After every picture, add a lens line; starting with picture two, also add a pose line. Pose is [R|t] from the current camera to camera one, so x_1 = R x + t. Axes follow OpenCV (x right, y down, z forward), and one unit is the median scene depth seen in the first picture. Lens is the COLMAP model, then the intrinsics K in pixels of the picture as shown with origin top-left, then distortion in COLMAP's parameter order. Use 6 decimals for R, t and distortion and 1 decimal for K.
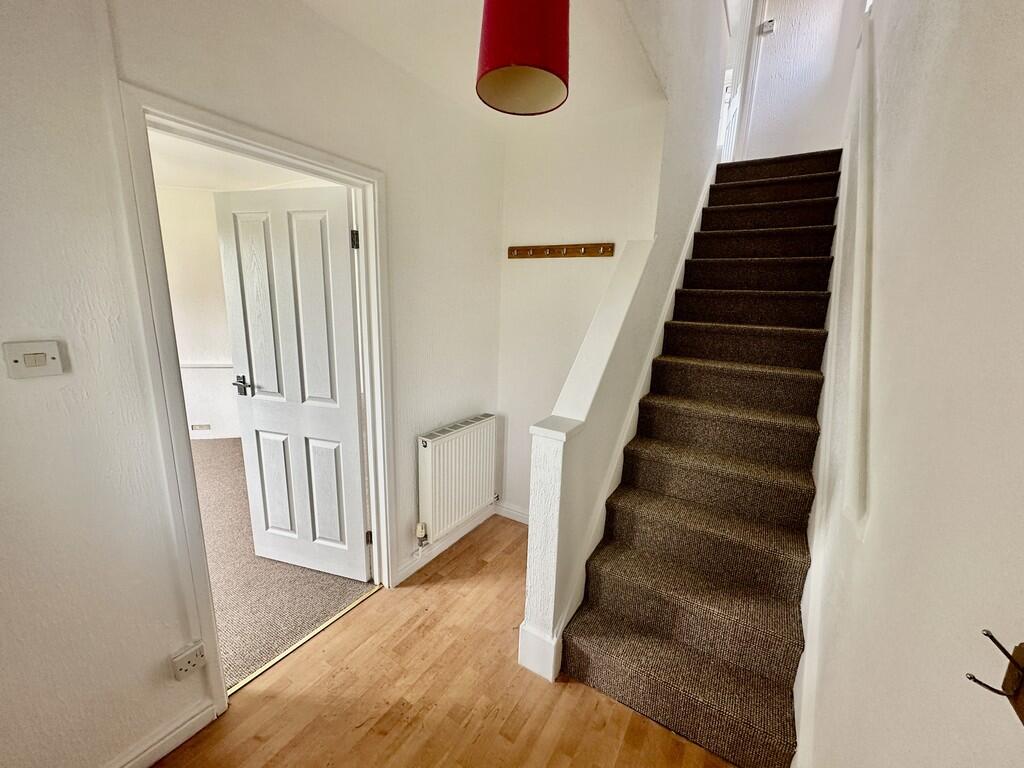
lens RADIAL K [[406.9, 0, 512.8], [0, 406.9, 385.3], [0, 0, 1]] dist [-0.001369, 0.000091]
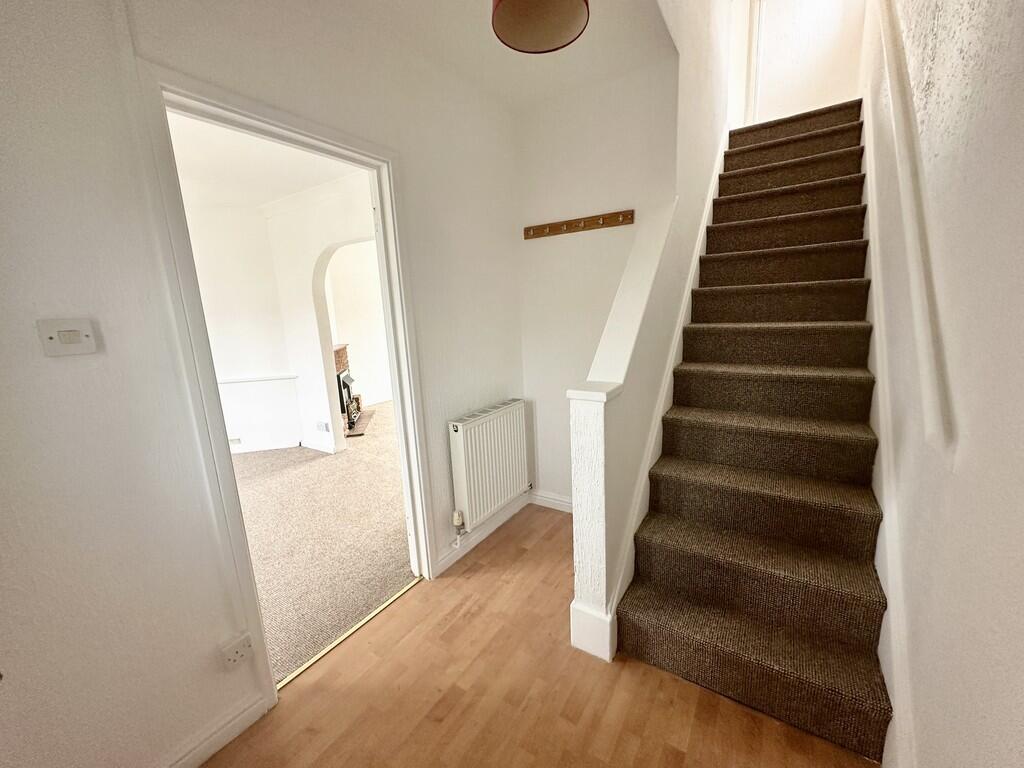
lens RADIAL K [[406.9, 0, 512.8], [0, 406.9, 385.3], [0, 0, 1]] dist [-0.001369, 0.000091]
pose [[0.996370, -0.075163, -0.039963, -0.041260], [0.074372, 0.997011, -0.020928, 0.090796], [0.041417, 0.017880, 0.998982, 0.034669]]
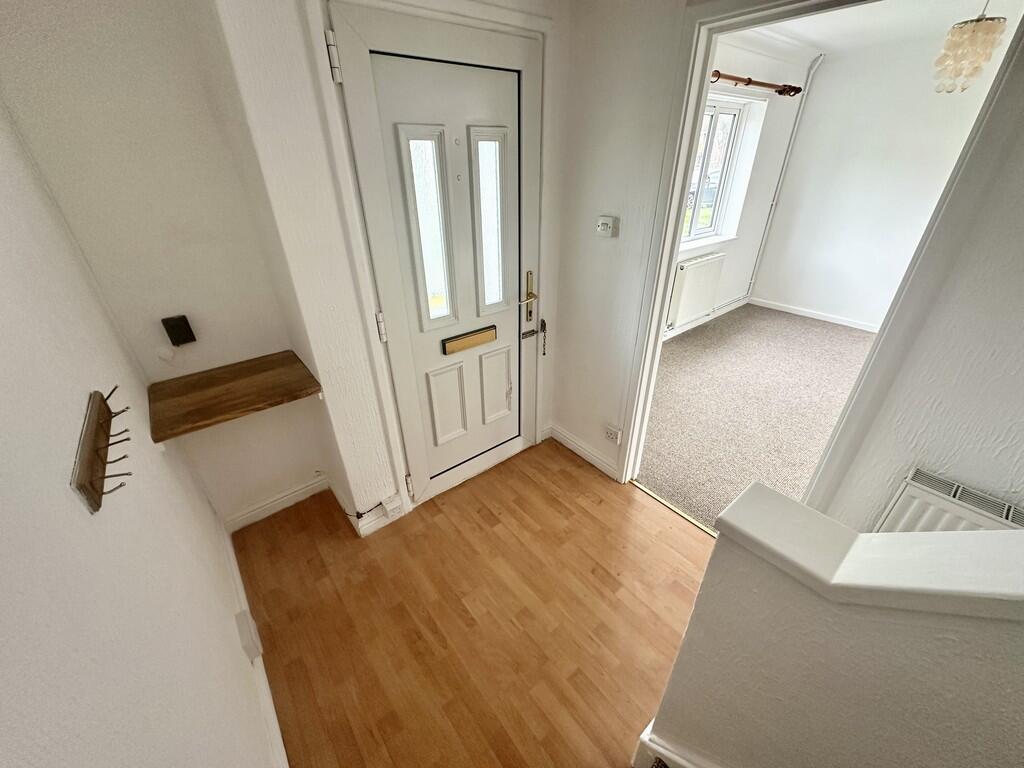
lens RADIAL K [[406.9, 0, 512.8], [0, 406.9, 385.3], [0, 0, 1]] dist [-0.001369, 0.000091]
pose [[-0.329524, 0.439871, -0.835420, 0.485419], [-0.196189, 0.833626, 0.516311, -0.195489], [0.923539, 0.334037, -0.188402, 0.697636]]
